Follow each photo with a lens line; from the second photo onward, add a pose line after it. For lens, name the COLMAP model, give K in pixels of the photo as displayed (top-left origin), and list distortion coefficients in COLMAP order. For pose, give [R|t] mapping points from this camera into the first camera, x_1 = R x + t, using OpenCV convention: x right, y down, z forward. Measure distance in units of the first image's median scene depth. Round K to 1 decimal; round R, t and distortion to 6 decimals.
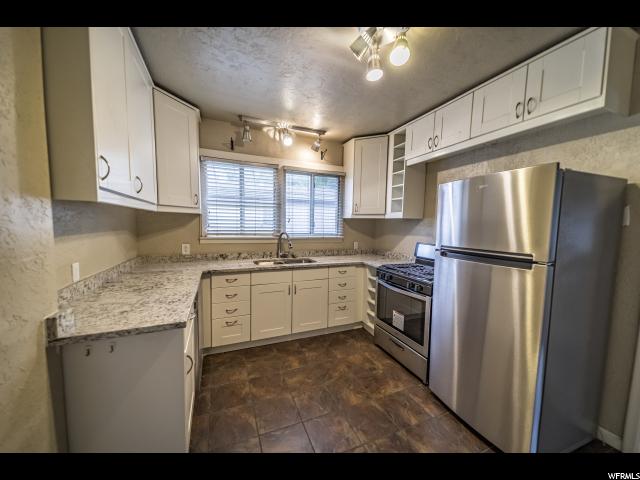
lens RADIAL K [[236.8, 0, 317.6], [0, 236.8, 242.5], [0, 0, 1]] dist [0.045238, -0.017400]
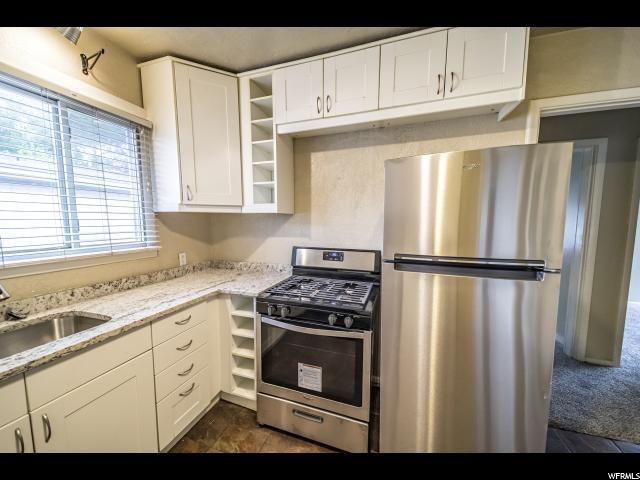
lens RADIAL K [[236.8, 0, 317.6], [0, 236.8, 242.5], [0, 0, 1]] dist [0.045238, -0.017400]
pose [[0.660539, -0.083718, 0.746110, -0.072365], [0.070408, 0.996291, 0.049458, -0.044002], [-0.747483, 0.019863, 0.663984, 0.473354]]
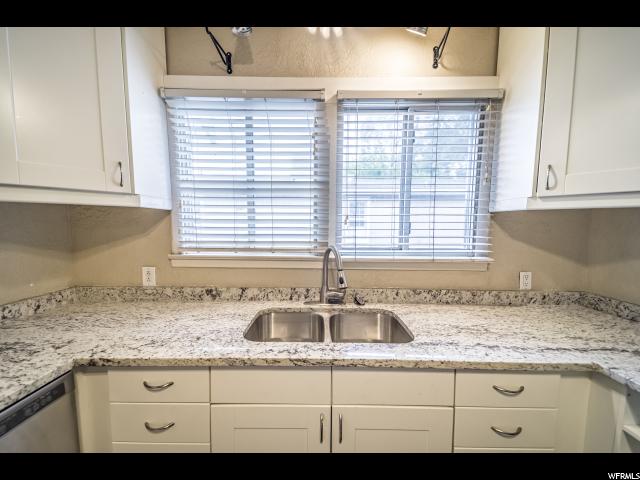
lens RADIAL K [[236.8, 0, 317.6], [0, 236.8, 242.5], [0, 0, 1]] dist [0.045238, -0.017400]
pose [[0.919773, 0.021096, -0.391882, 0.001043], [-0.023023, 0.999735, -0.000218, -0.055305], [0.391774, 0.009223, 0.920015, 0.648337]]
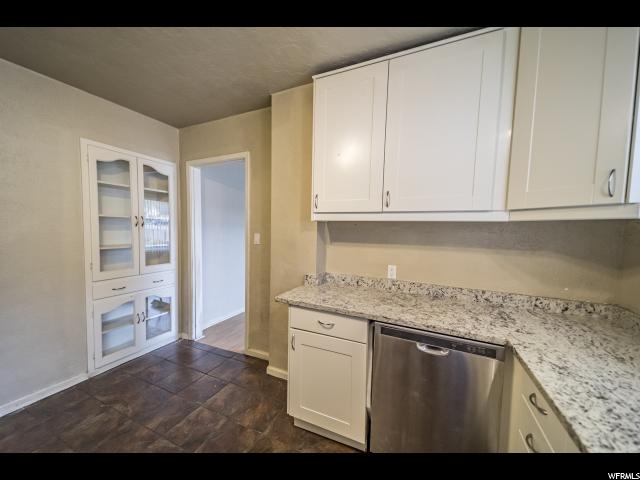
lens RADIAL K [[236.8, 0, 317.6], [0, 236.8, 242.5], [0, 0, 1]] dist [0.045238, -0.017400]
pose [[-0.736830, 0.005823, -0.676052, 0.098449], [-0.088954, 0.990434, 0.105483, -0.073522], [0.670200, 0.137861, -0.729264, 0.866649]]
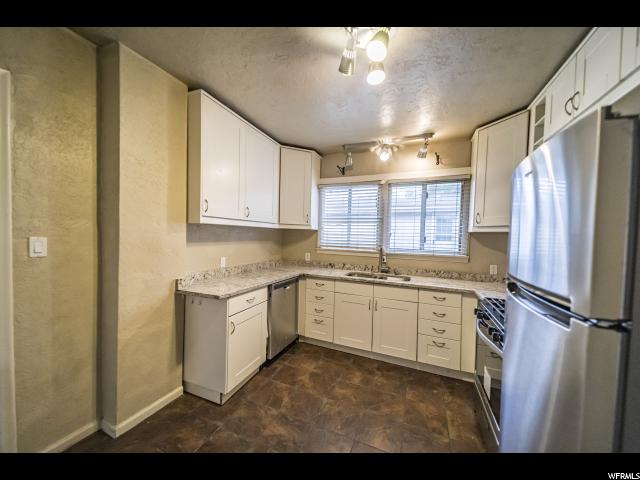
lens RADIAL K [[236.8, 0, 317.6], [0, 236.8, 242.5], [0, 0, 1]] dist [0.045238, -0.017400]
pose [[0.699928, 0.022709, -0.713852, 0.404097], [-0.071583, 0.996692, -0.038480, -0.003948], [0.710617, 0.078033, 0.699238, 0.128319]]
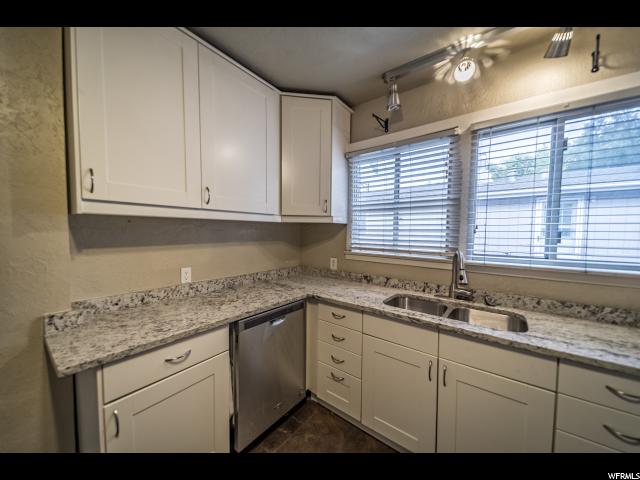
lens RADIAL K [[236.8, 0, 317.6], [0, 236.8, 242.5], [0, 0, 1]] dist [0.045238, -0.017400]
pose [[0.491560, 0.031369, -0.870279, 0.179185], [-0.071565, 0.997426, -0.004470, -0.042035], [0.867898, 0.064479, 0.492540, 0.507489]]
